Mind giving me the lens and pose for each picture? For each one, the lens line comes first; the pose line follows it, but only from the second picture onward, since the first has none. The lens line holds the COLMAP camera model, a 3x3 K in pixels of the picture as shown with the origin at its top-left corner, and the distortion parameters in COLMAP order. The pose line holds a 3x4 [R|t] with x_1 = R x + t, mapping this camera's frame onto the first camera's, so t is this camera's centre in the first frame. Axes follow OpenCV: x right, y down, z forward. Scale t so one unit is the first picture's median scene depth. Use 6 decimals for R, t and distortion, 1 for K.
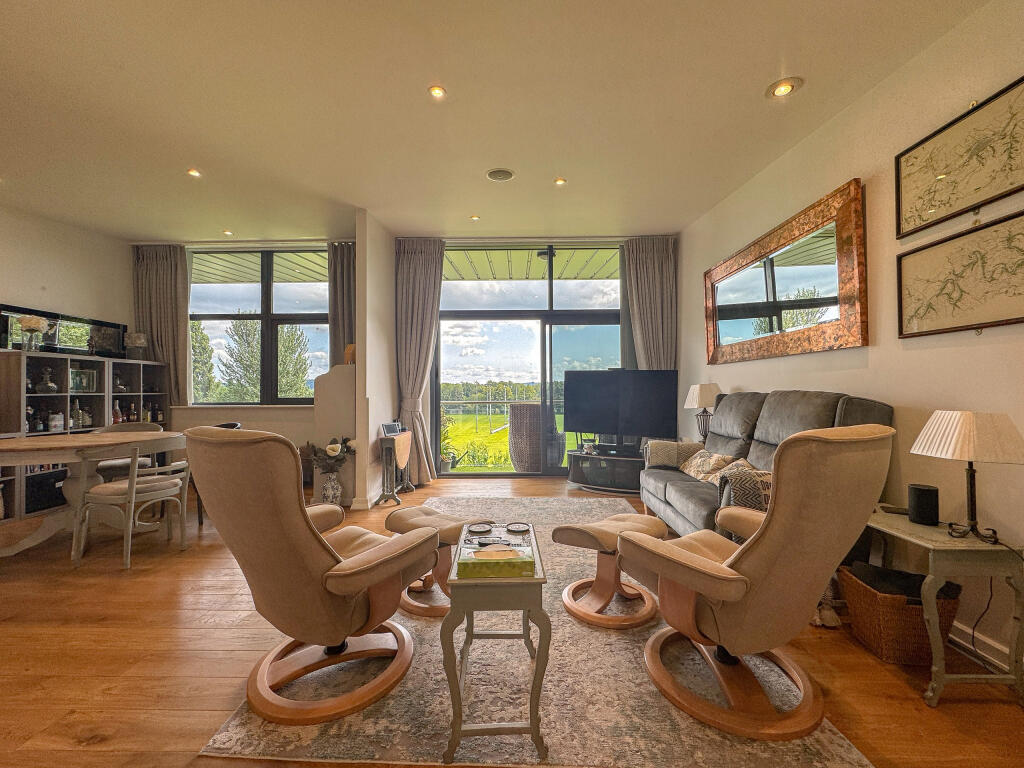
lens RADIAL K [[417.2, 0, 499.7], [0, 417.2, 387.8], [0, 0, 1]] dist [-0.010848, 0.000032]
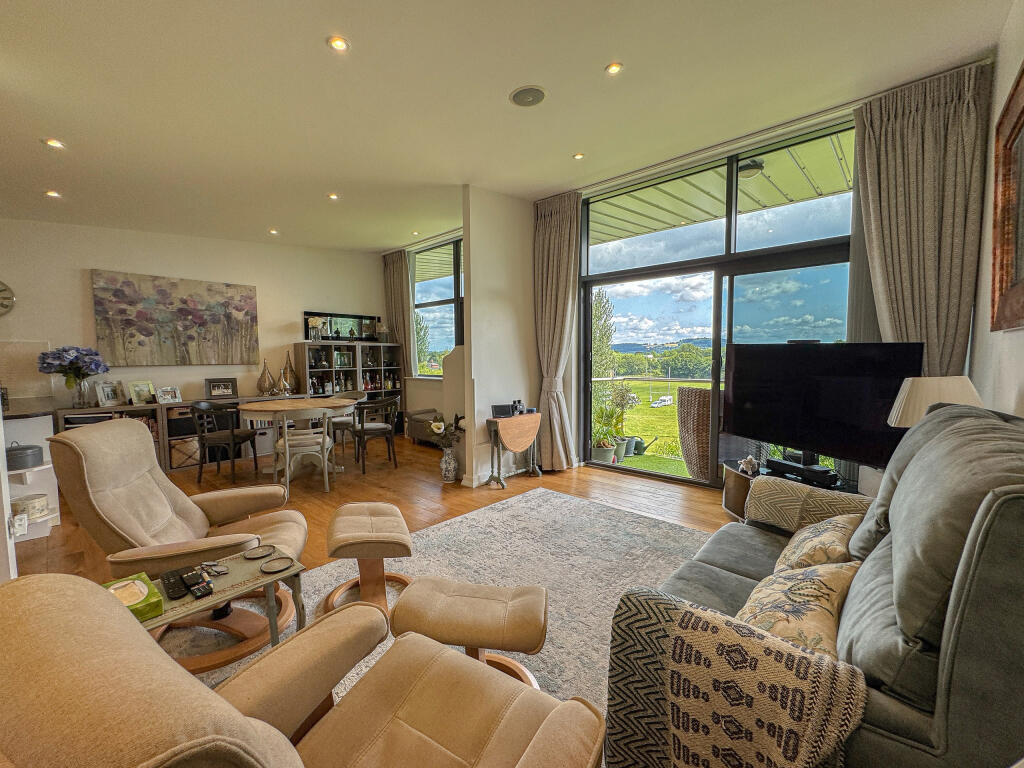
lens RADIAL K [[417.2, 0, 499.7], [0, 417.2, 387.8], [0, 0, 1]] dist [-0.010848, 0.000032]
pose [[0.746744, 0.047953, -0.663381, 0.321528], [0.010709, 0.996401, 0.084081, -0.031080], [0.665025, -0.069891, 0.743543, 0.240668]]
